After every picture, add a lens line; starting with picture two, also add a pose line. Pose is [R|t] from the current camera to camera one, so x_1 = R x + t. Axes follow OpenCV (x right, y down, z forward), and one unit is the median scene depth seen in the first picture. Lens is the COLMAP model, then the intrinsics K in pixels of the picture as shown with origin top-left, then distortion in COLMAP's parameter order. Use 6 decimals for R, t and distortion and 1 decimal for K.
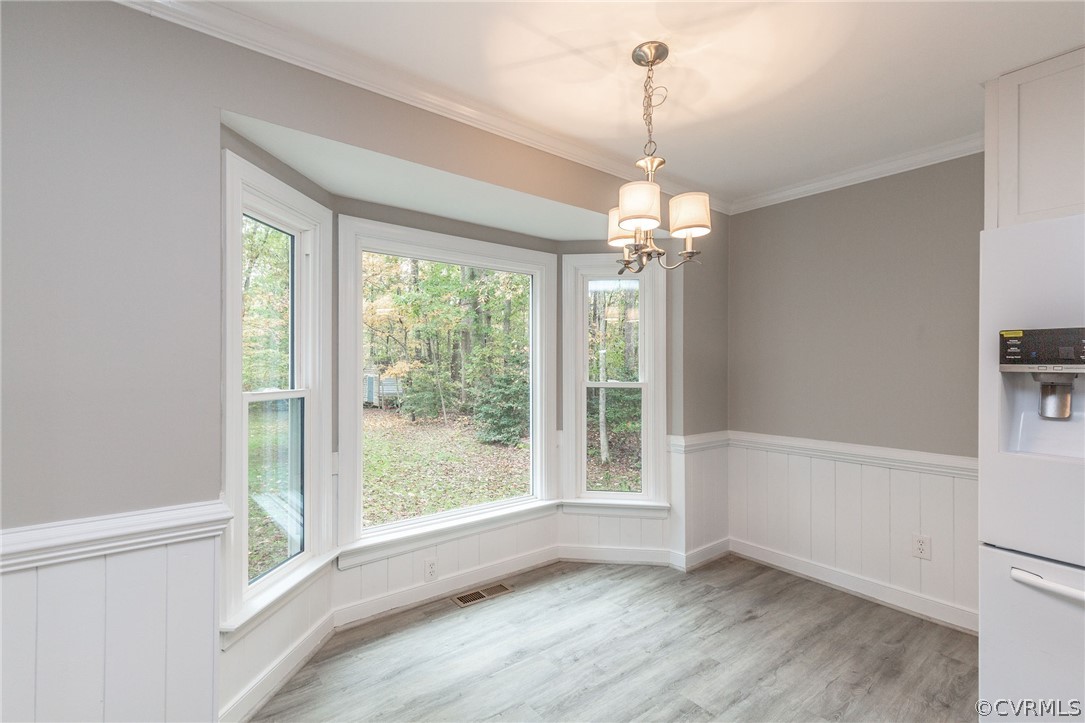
lens RADIAL K [[490.3, 0, 540.9], [0, 490.3, 364.0], [0, 0, 1]] dist [0.012303, -0.003049]
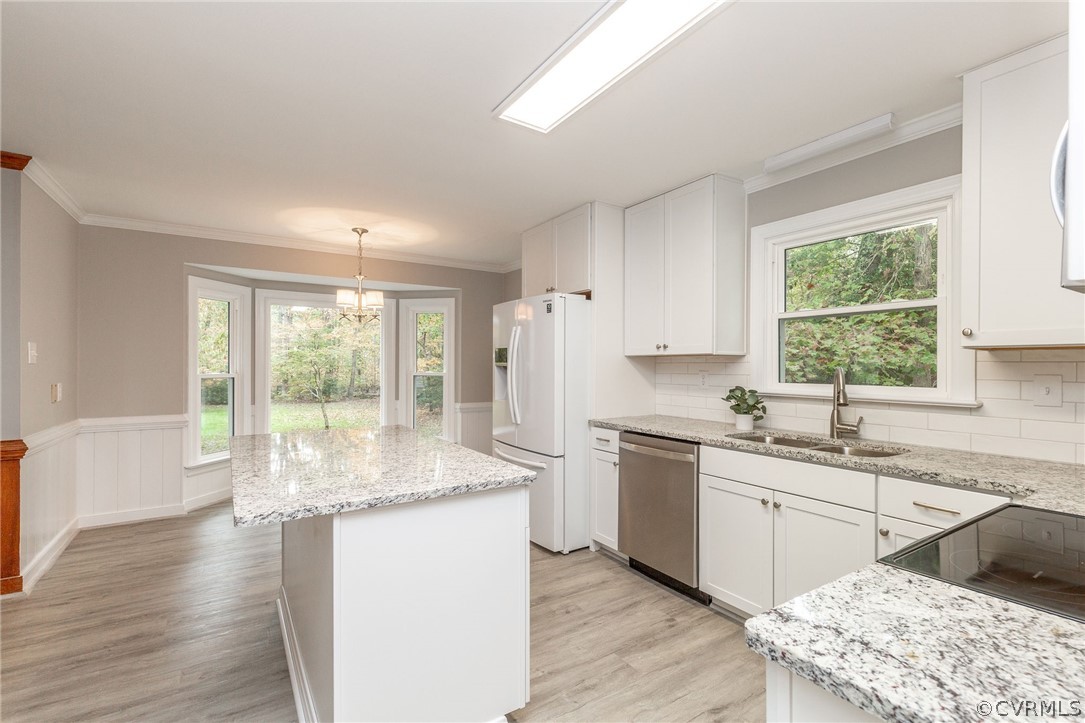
lens RADIAL K [[490.3, 0, 542.4], [0, 490.3, 362.7], [0, 0, 1]] dist [0.012303, -0.003049]
pose [[0.996266, 0.002337, -0.086309, 1.020179], [-0.001911, 0.999986, 0.005016, -0.008424], [0.086319, -0.004833, 0.996256, -1.000961]]
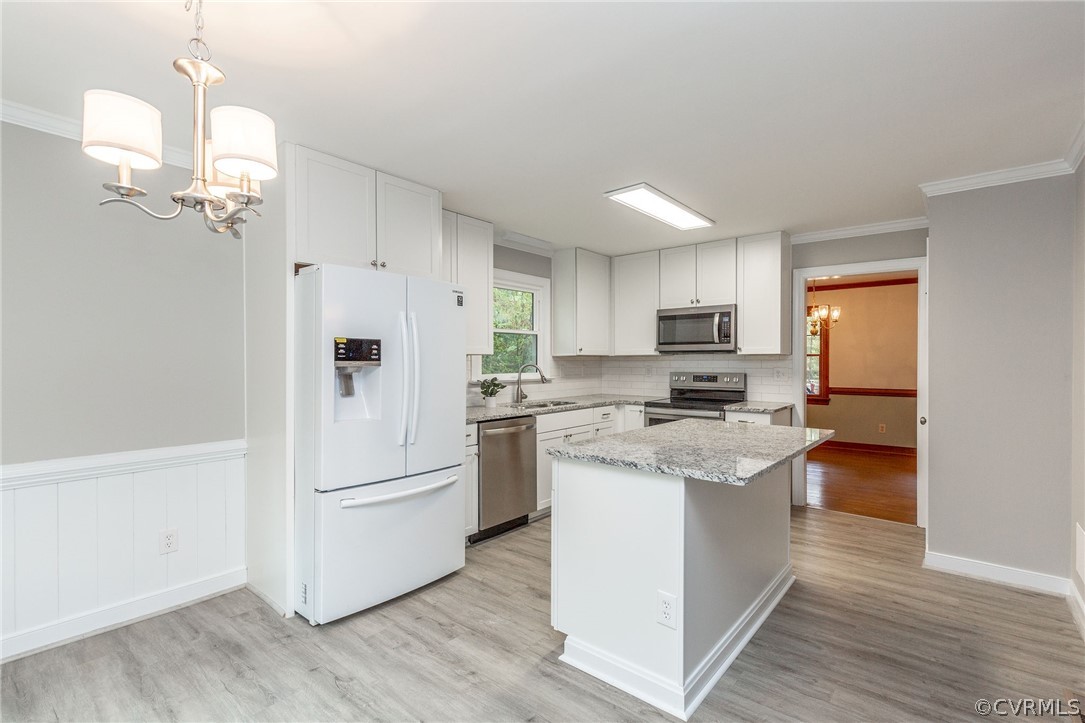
lens RADIAL K [[490.3, 0, 567.7], [0, 490.3, 361.3], [0, 0, 1]] dist [0.012303, -0.003049]
pose [[-0.240794, -0.001133, 0.970576, -0.452354], [-0.008707, 0.999962, -0.000993, -0.002533], [-0.970537, -0.008690, -0.240795, 0.514514]]
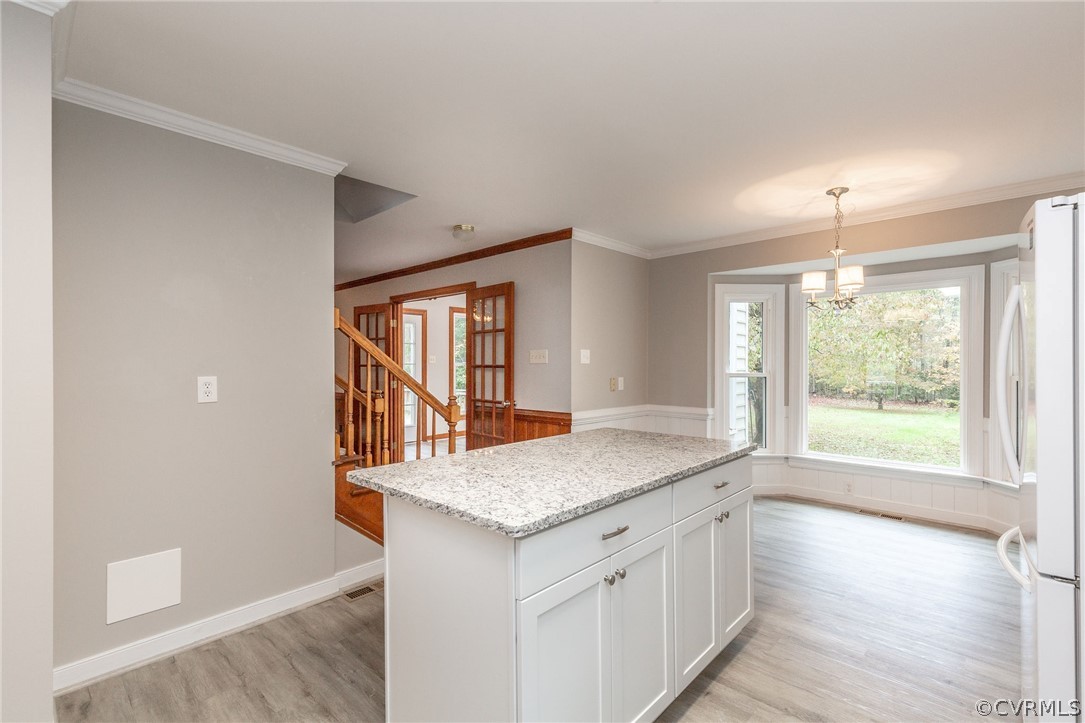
lens RADIAL K [[490.3, 0, 547.4], [0, 490.3, 366.0], [0, 0, 1]] dist [0.012303, -0.003049]
pose [[0.158146, 0.007348, -0.987388, 1.467726], [0.008938, 0.999921, 0.008873, -0.006104], [0.987375, -0.010228, 0.158068, -0.280389]]
